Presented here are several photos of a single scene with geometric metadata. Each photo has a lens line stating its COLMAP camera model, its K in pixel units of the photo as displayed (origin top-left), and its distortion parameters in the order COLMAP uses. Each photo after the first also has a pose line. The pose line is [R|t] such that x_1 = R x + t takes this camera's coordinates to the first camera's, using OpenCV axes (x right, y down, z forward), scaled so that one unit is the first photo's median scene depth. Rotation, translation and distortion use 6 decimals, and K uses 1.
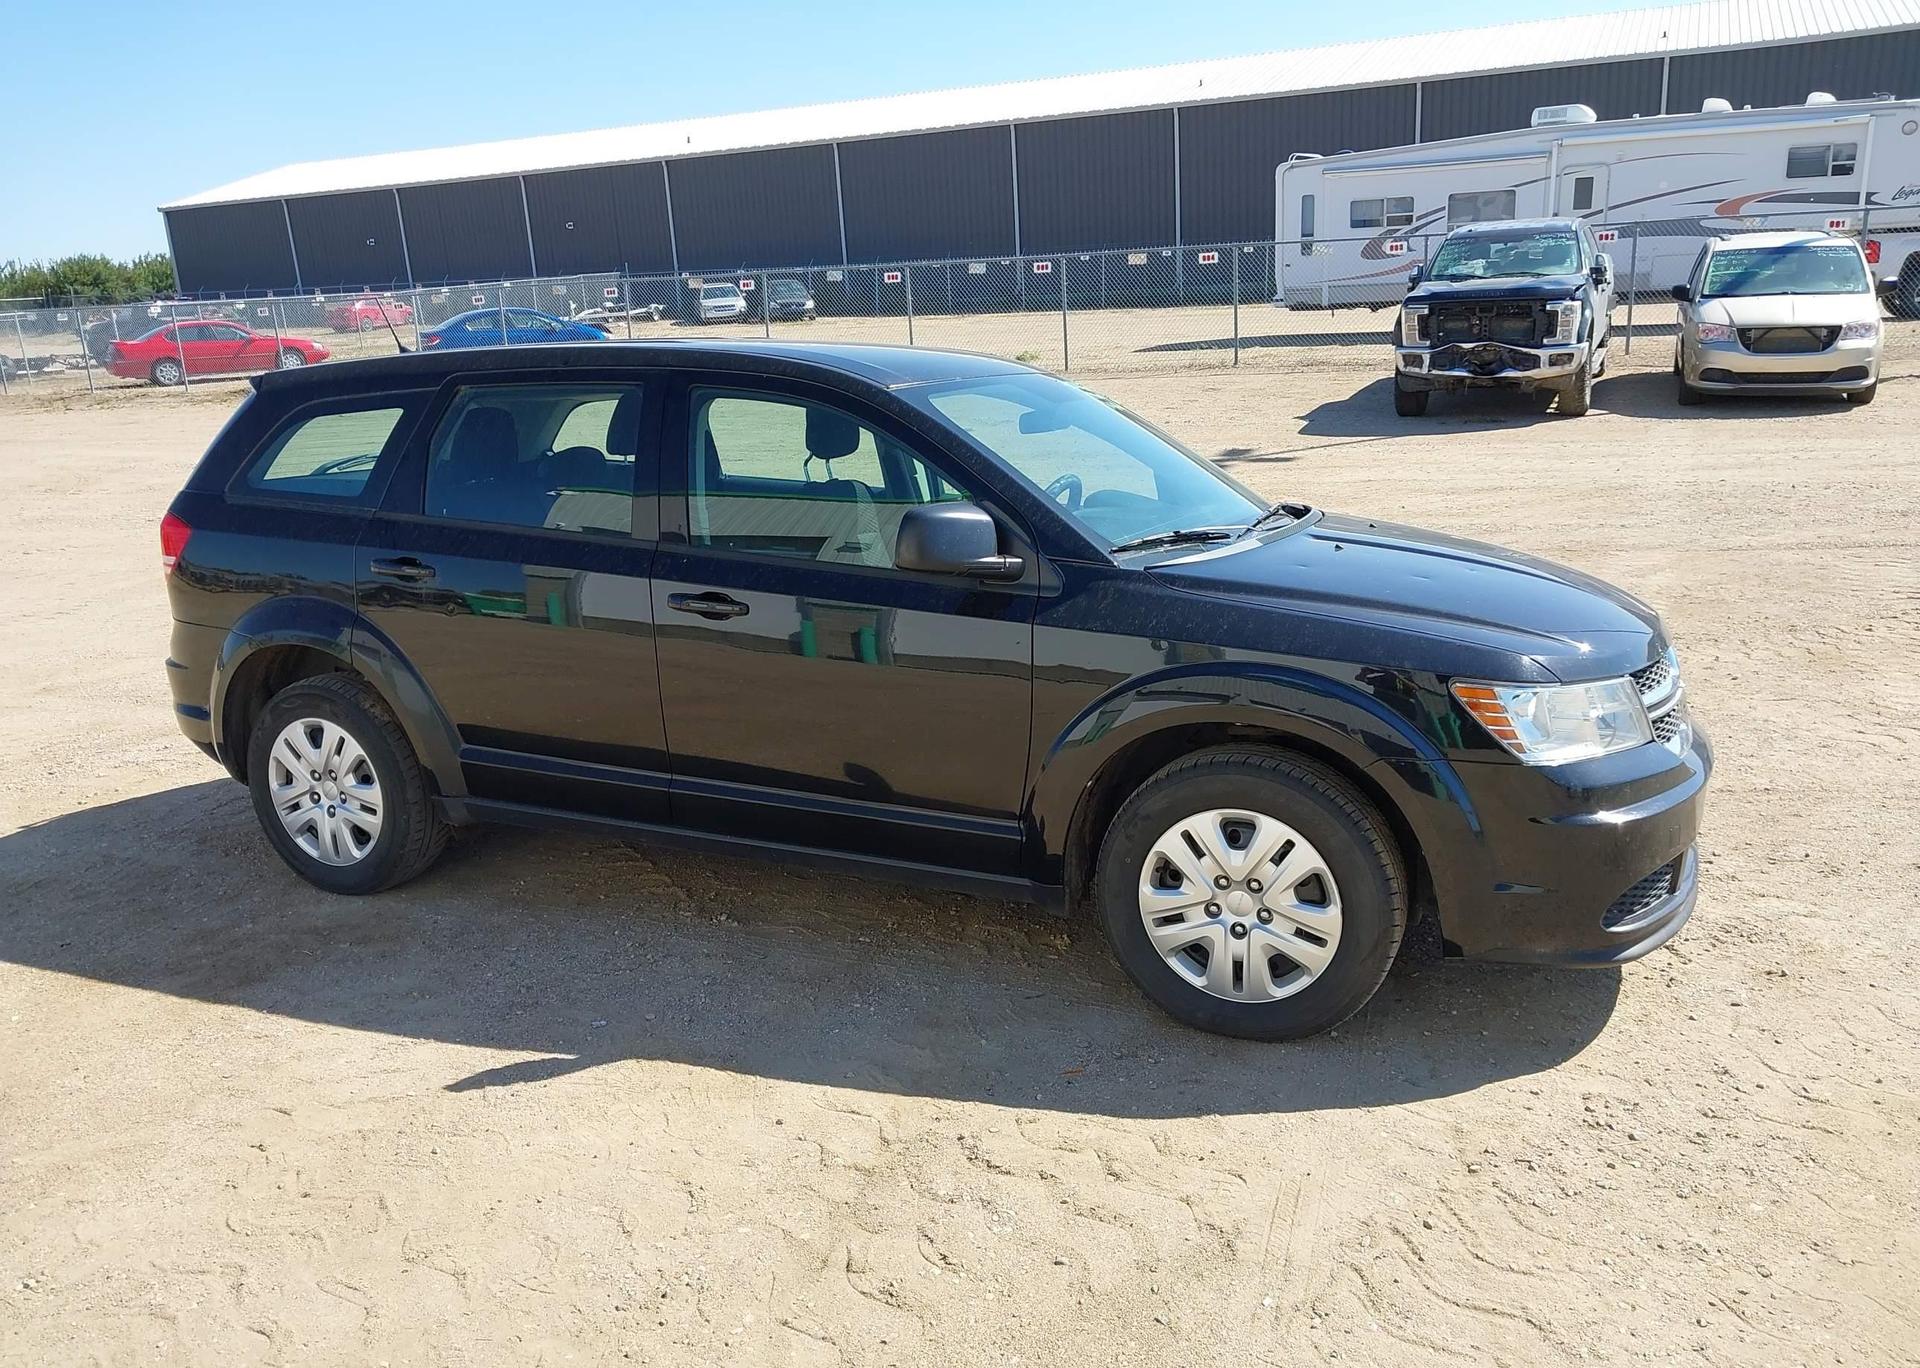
lens RADIAL K [[1513.9, 0, 943.2], [0, 1513.9, 687.2], [0, 0, 1]] dist [0.031992, -0.050650]
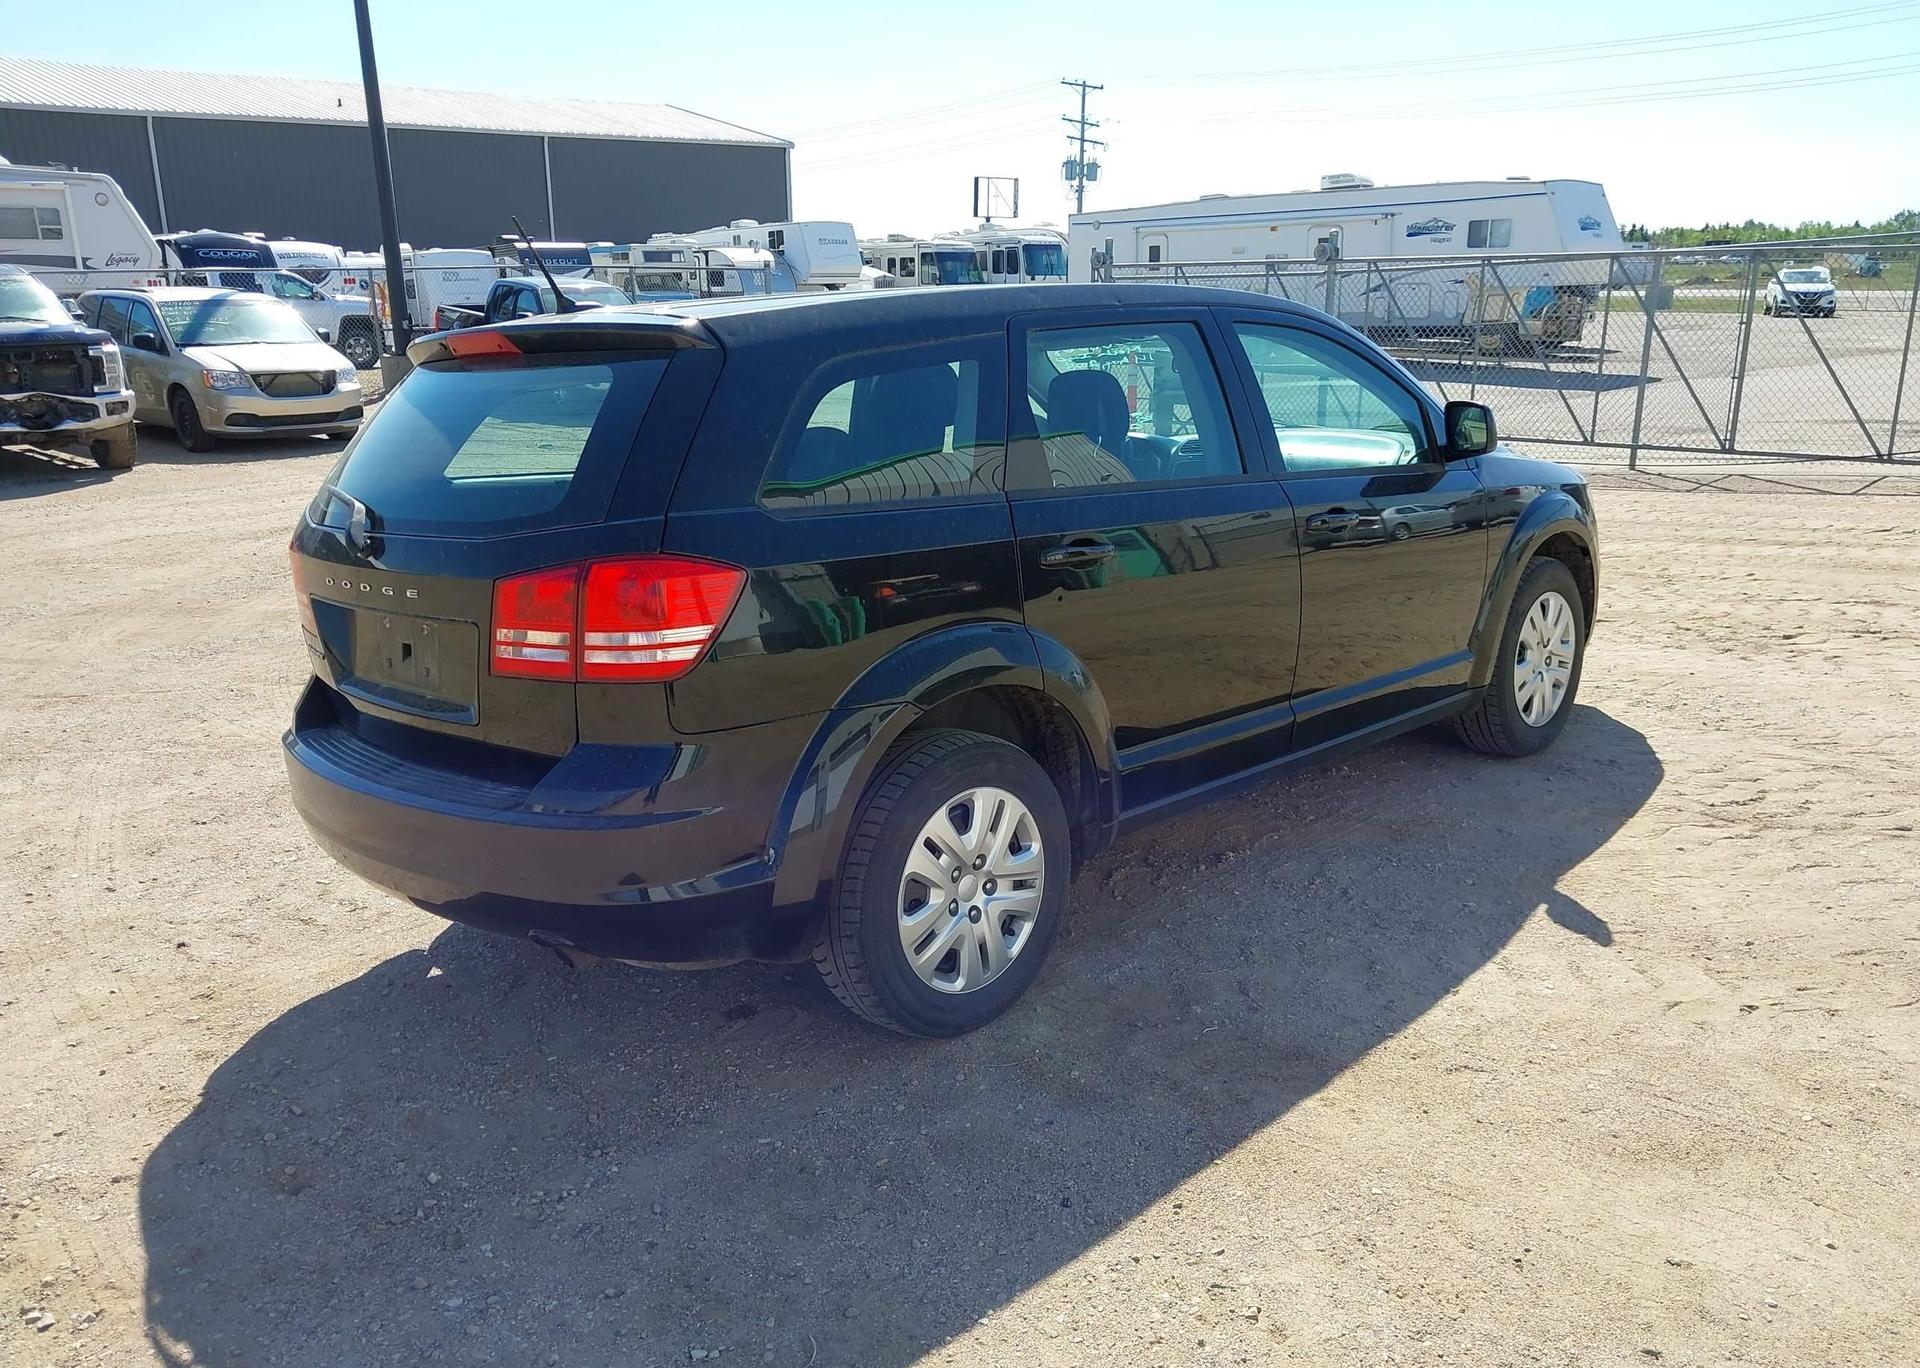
lens RADIAL K [[1513.9, 0, 943.2], [0, 1513.9, 687.2], [0, 0, 1]] dist [0.031992, -0.050650]
pose [[0.359235, -0.198392, 0.911916, -1.046600], [0.244698, 0.962980, 0.113107, -0.108935], [-0.900596, 0.182512, 0.394482, 0.702211]]
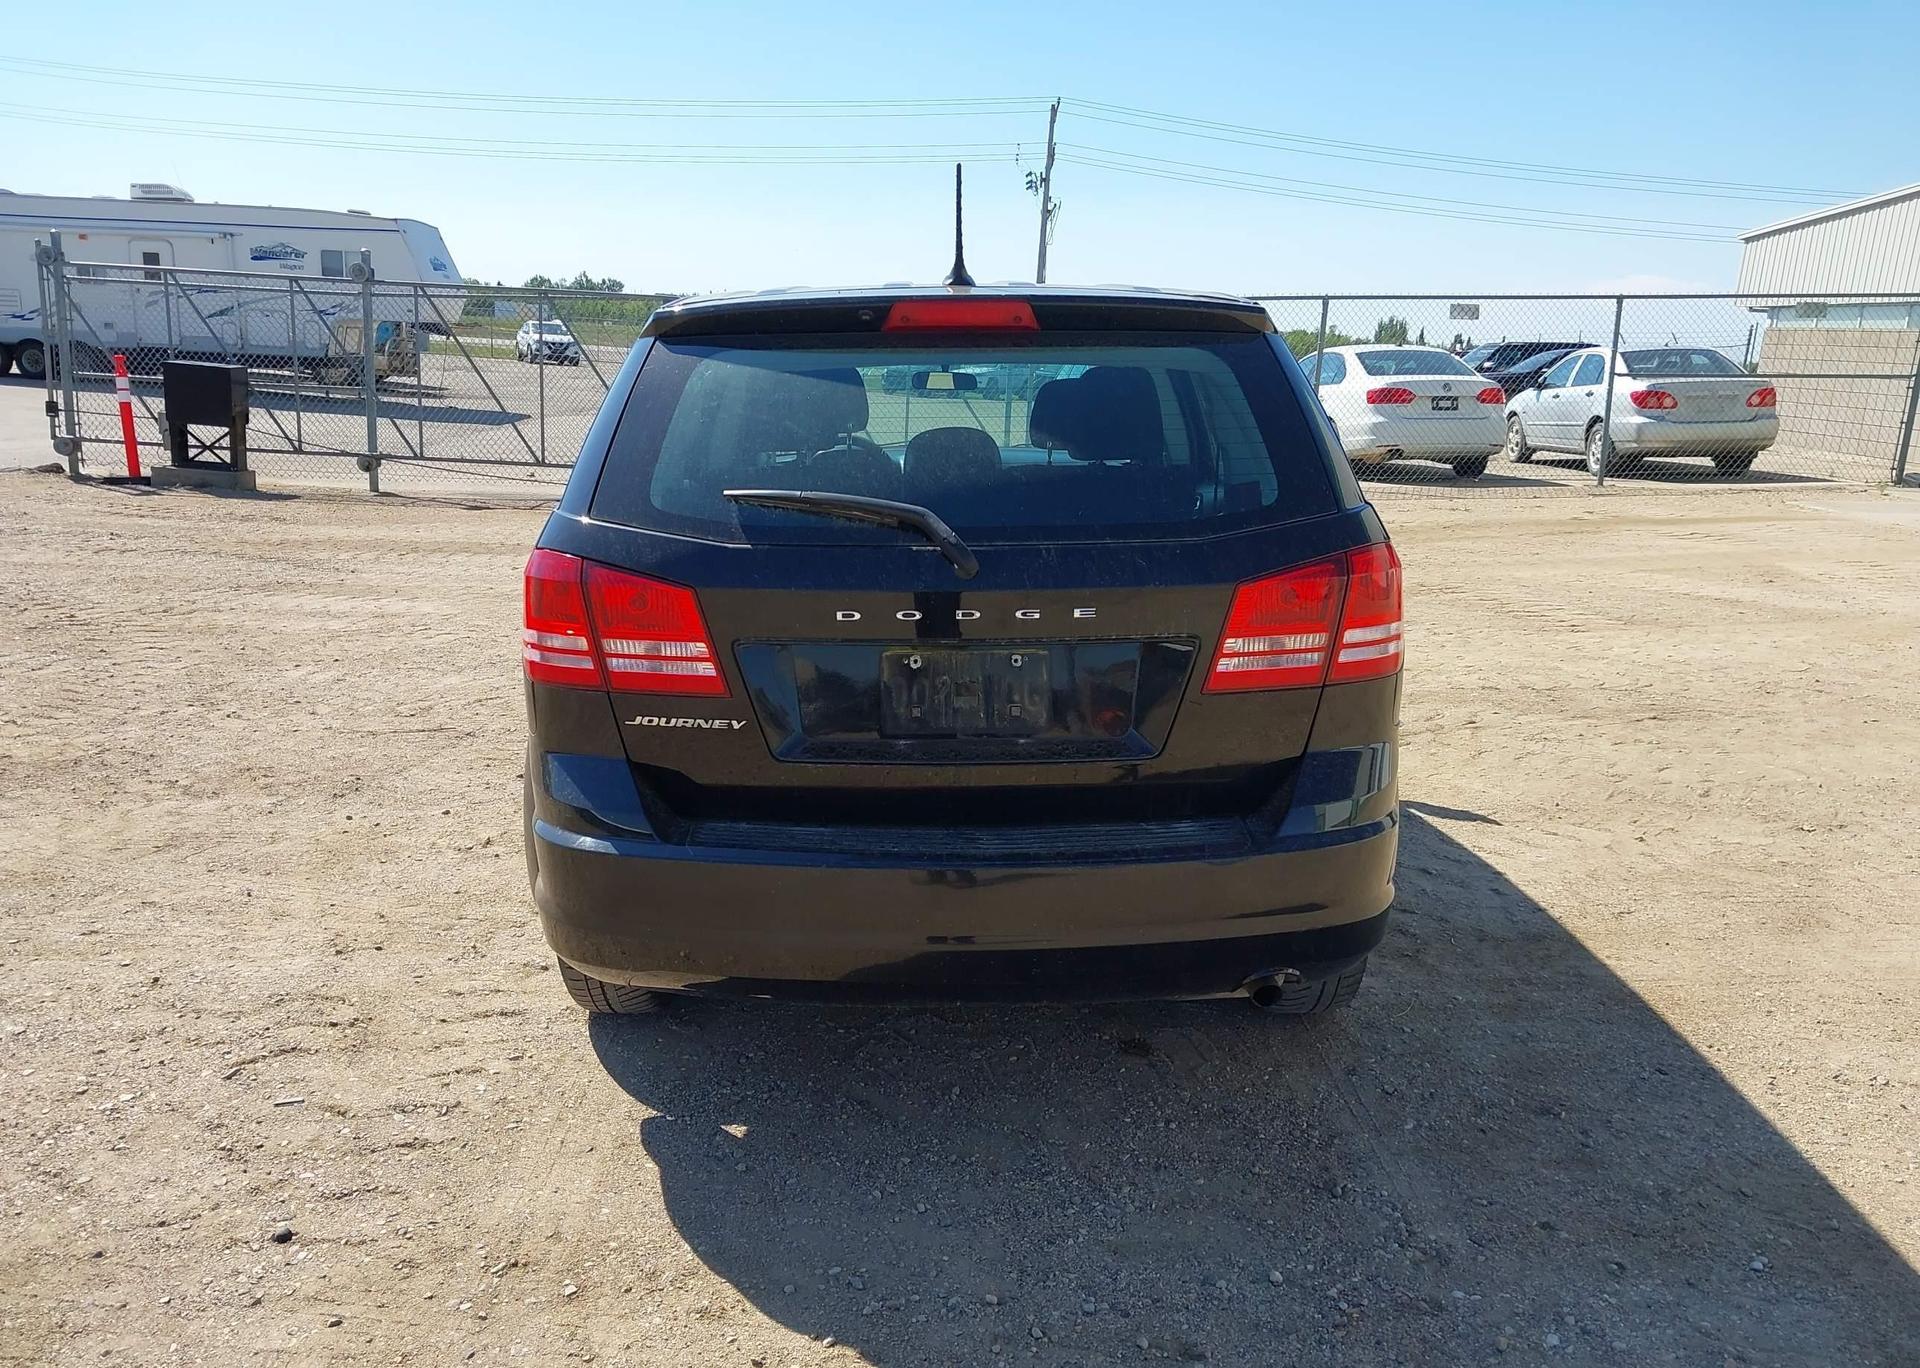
lens RADIAL K [[1513.9, 0, 943.2], [0, 1513.9, 687.2], [0, 0, 1]] dist [0.031992, -0.050650]
pose [[-0.414573, -0.173171, 0.893387, -0.990780], [0.209574, 0.937170, 0.278910, -0.265885], [-0.885555, 0.302860, -0.352234, 1.400602]]
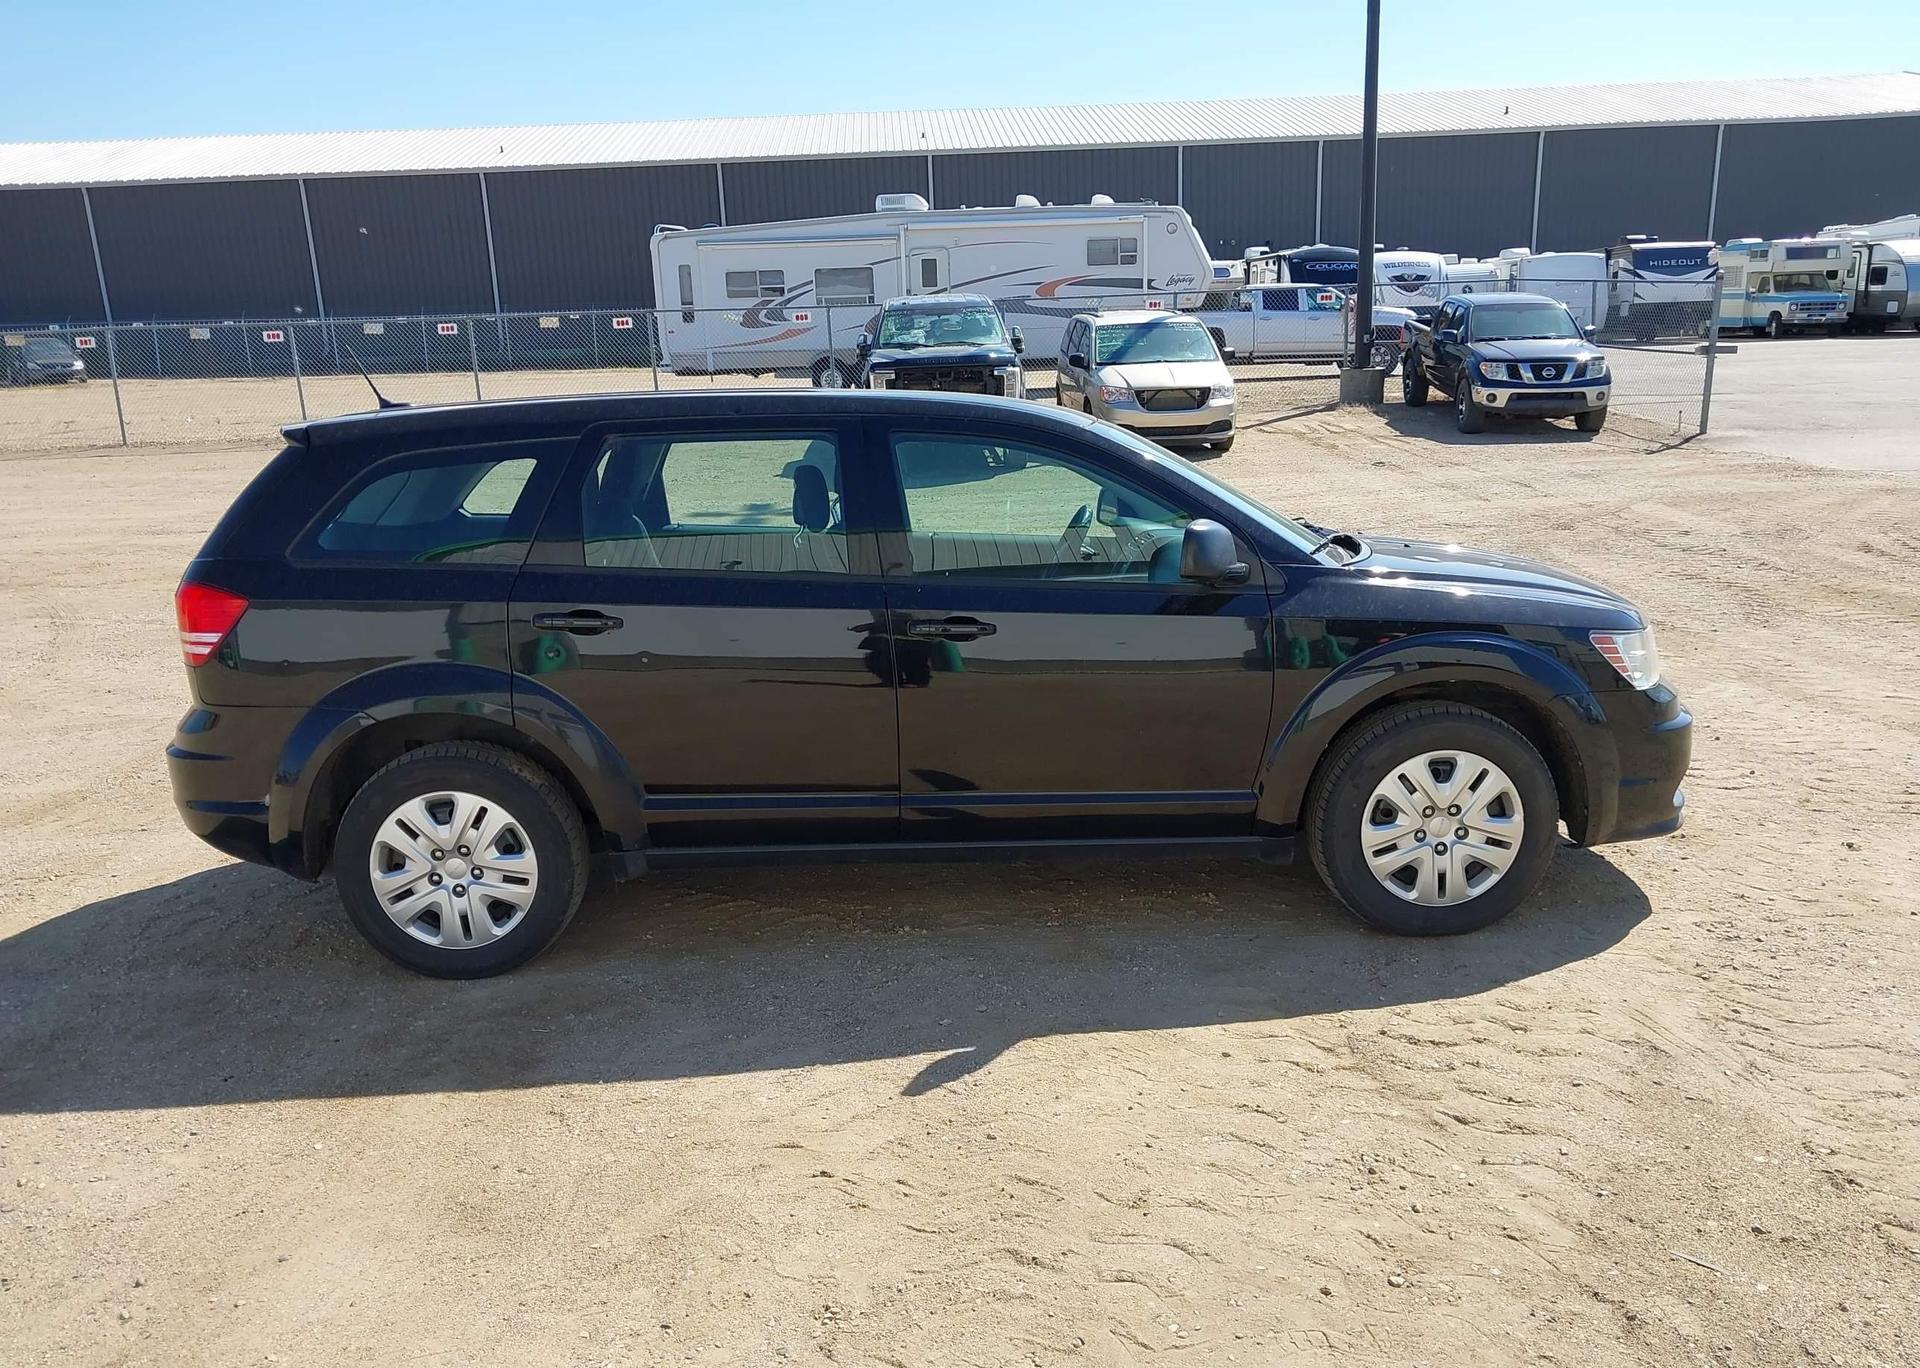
lens RADIAL K [[1513.9, 0, 943.2], [0, 1513.9, 687.2], [0, 0, 1]] dist [0.031992, -0.050650]
pose [[0.895912, -0.086135, 0.435802, -0.531858], [0.104120, 0.994411, -0.017505, 0.004858], [-0.431858, 0.061058, 0.899872, 0.027127]]
